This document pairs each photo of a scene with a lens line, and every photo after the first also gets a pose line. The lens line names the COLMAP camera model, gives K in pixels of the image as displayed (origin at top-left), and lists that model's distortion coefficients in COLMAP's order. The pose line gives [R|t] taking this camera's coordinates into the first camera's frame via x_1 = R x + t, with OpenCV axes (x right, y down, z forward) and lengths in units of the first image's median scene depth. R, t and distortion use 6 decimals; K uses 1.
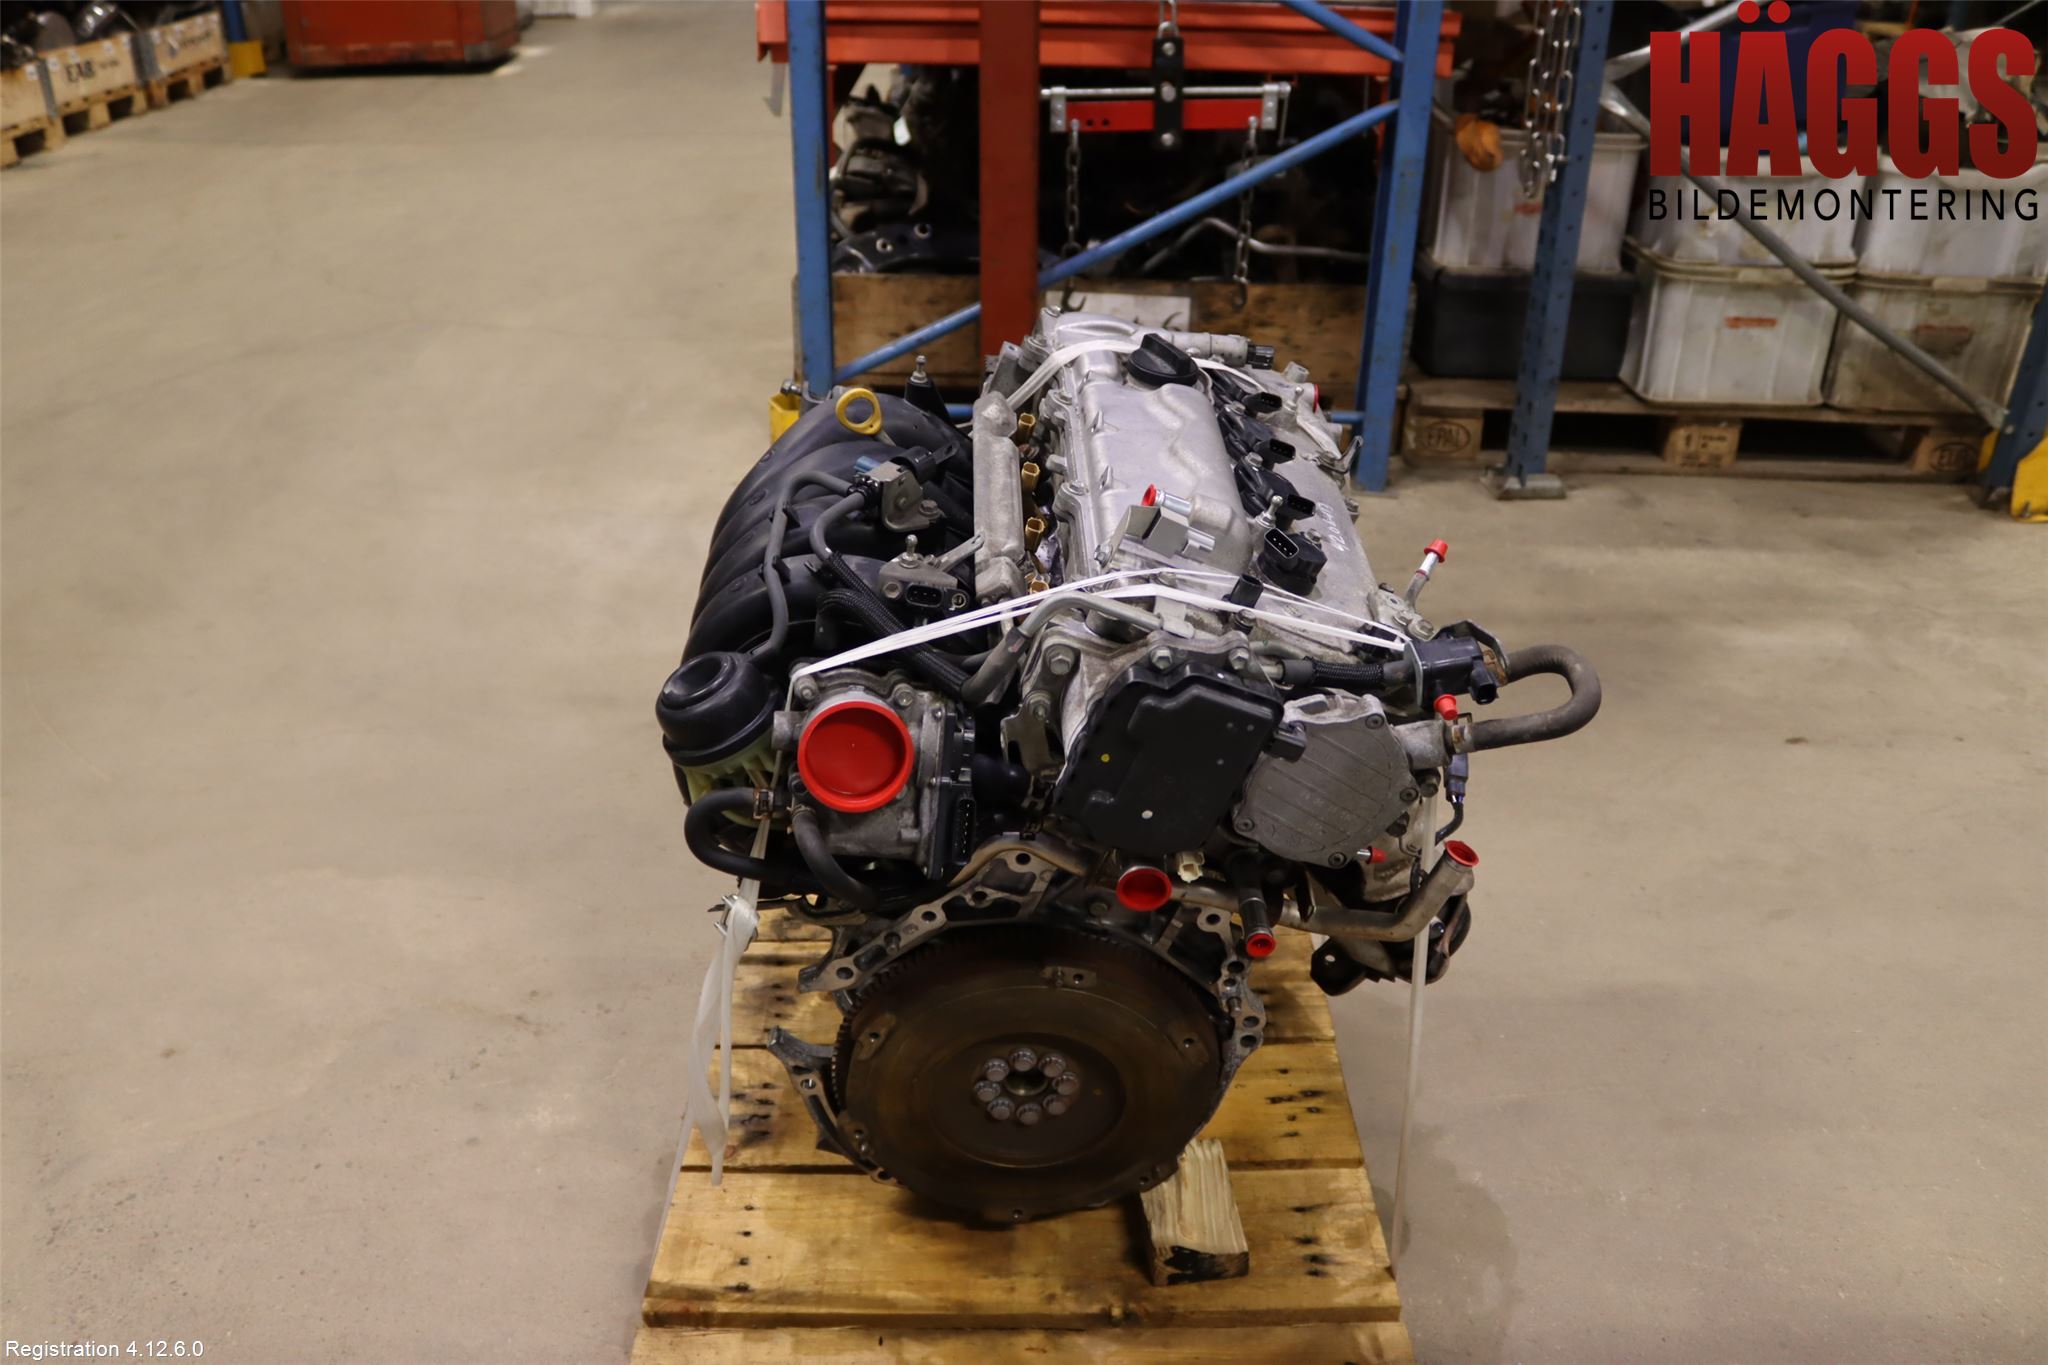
lens RADIAL K [[1696.5, 0, 1025.9], [0, 1696.5, 682.4], [0, 0, 1]] dist [-0.092764, -0.002995]
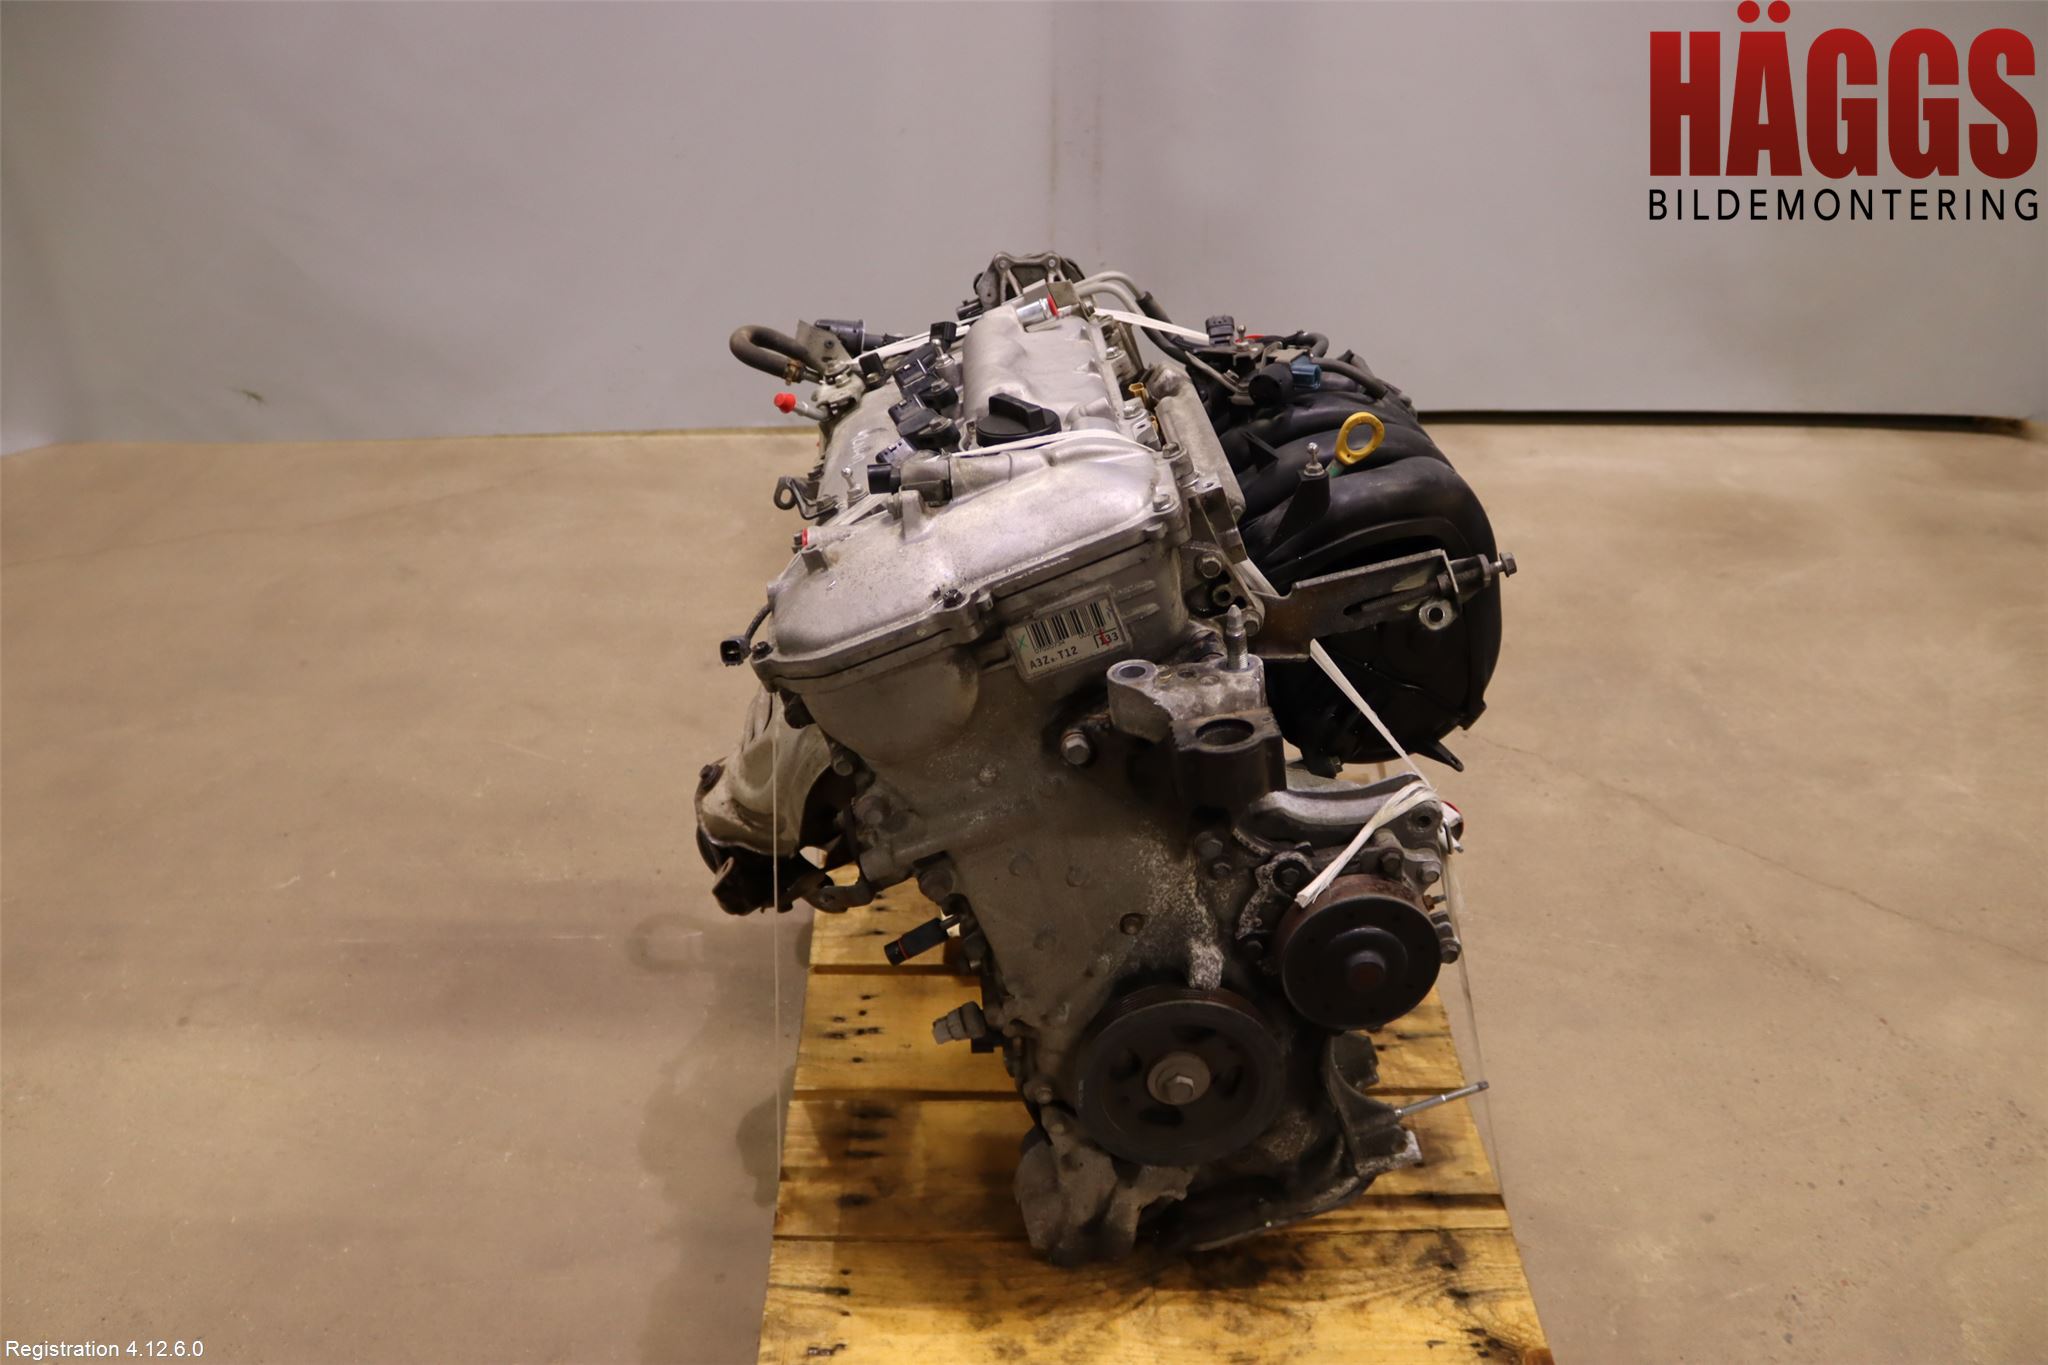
lens RADIAL K [[1696.5, 0, 1016.9], [0, 1696.5, 686.9], [0, 0, 1]] dist [-0.092764, -0.002995]
pose [[-0.999701, -0.016565, -0.017966, 0.084281], [-0.023768, 0.488325, 0.872338, -0.739749], [-0.005677, 0.872504, -0.488573, 1.316460]]
